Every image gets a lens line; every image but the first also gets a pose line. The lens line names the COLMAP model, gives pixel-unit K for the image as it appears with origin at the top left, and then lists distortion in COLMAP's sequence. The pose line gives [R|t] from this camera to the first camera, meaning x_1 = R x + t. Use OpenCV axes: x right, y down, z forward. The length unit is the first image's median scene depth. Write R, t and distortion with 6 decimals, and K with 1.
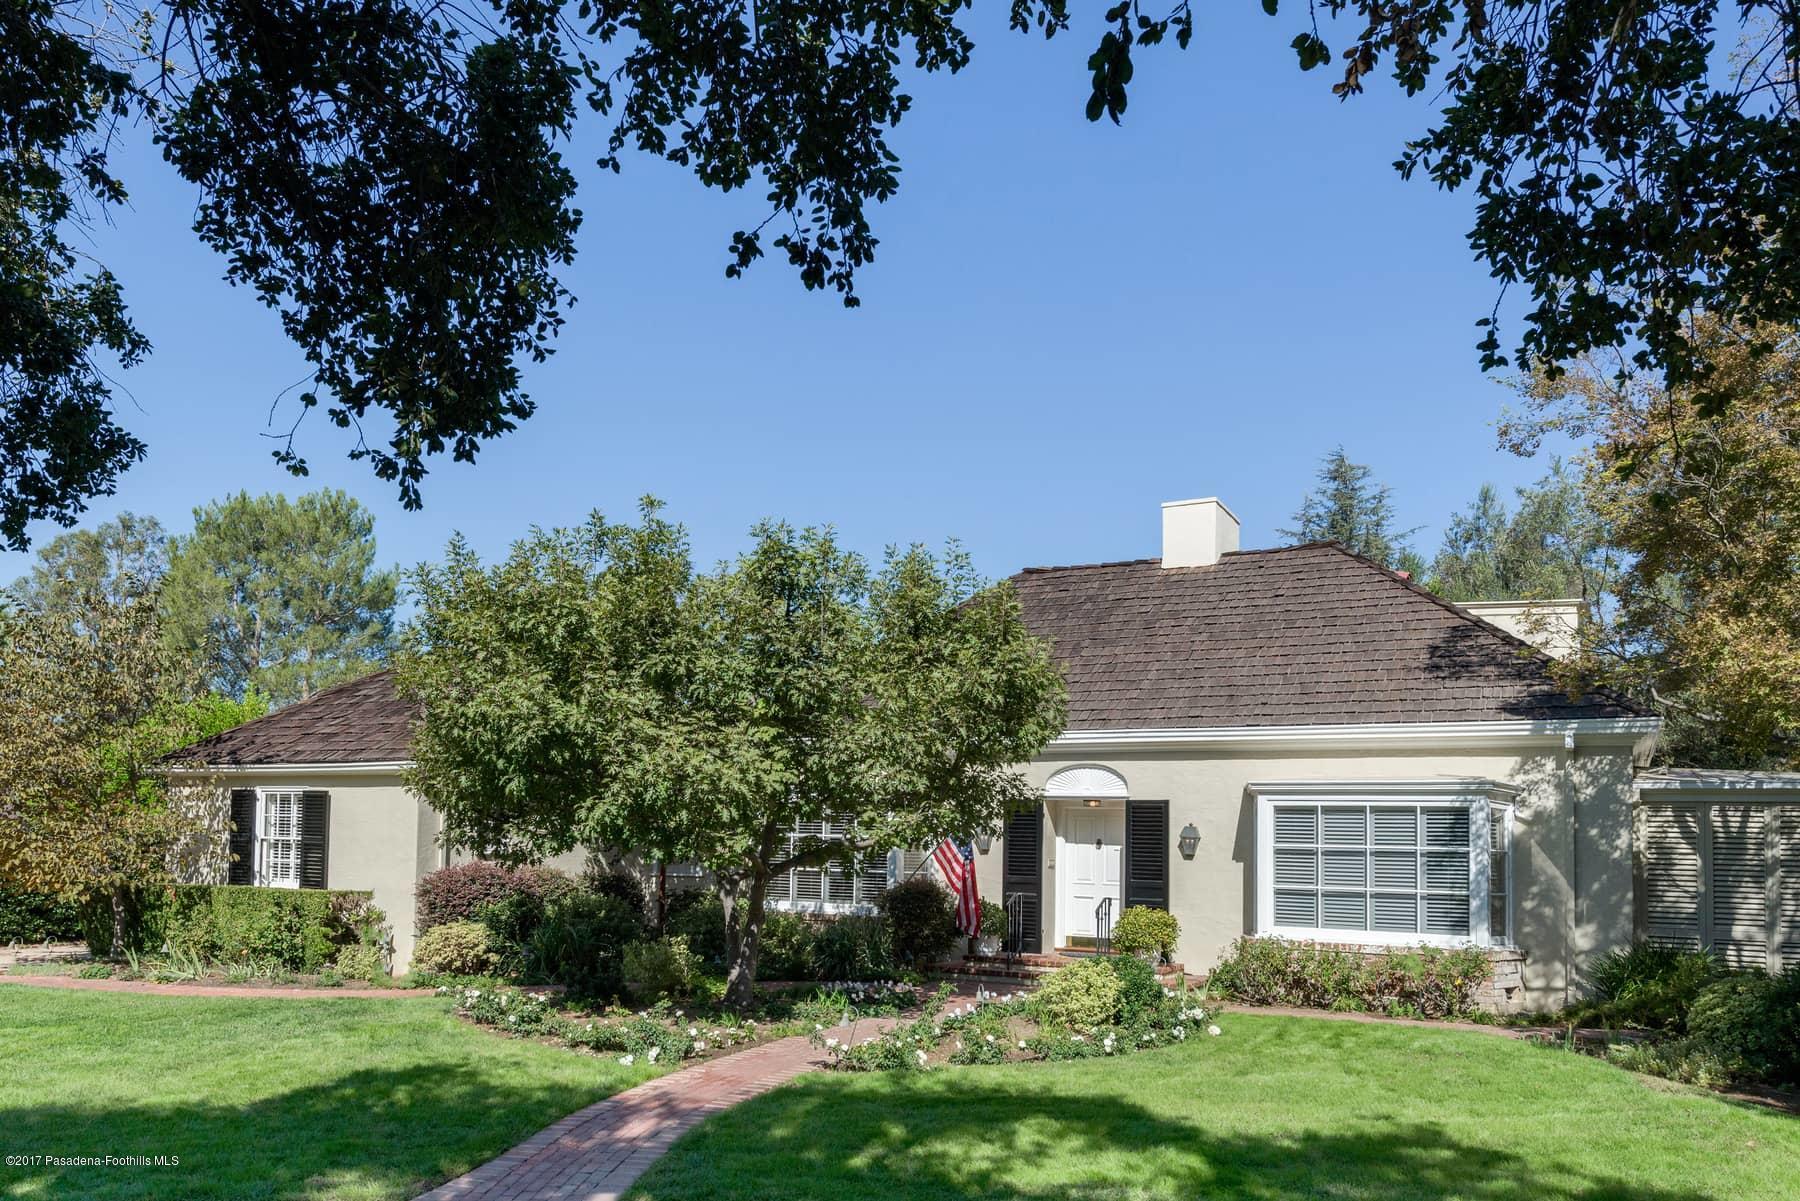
lens RADIAL K [[1622.2, 0, 898.4], [0, 1622.2, 572.2], [0, 0, 1]] dist [0.022780, -0.024731]
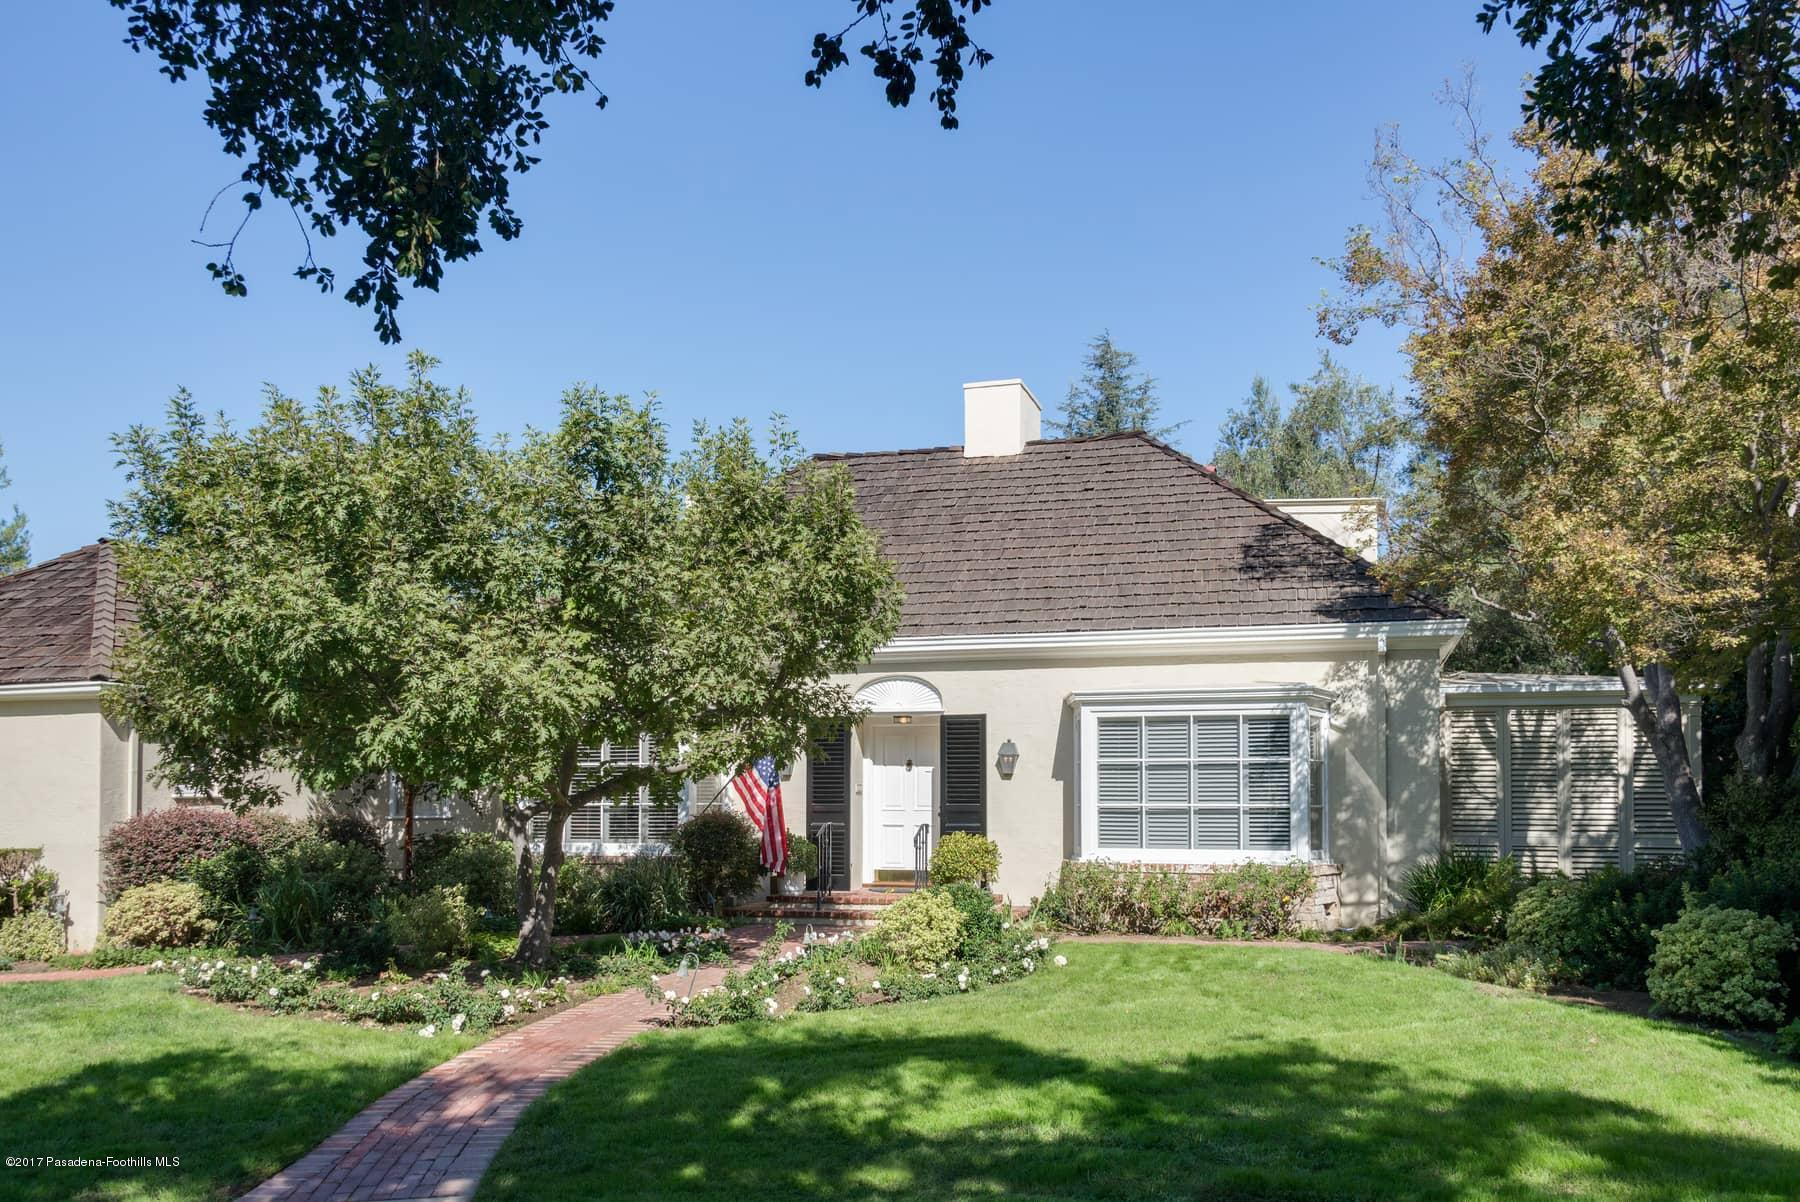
lens RADIAL K [[1944.6, 0, 893.9], [0, 1944.6, 548.2], [0, 0, 1]] dist [0.045998, 0.000000]
pose [[0.959076, 0.004891, 0.283105, -0.209116], [-0.013261, 0.999530, 0.027655, 0.021940], [-0.282837, -0.030278, 0.958690, -0.014934]]
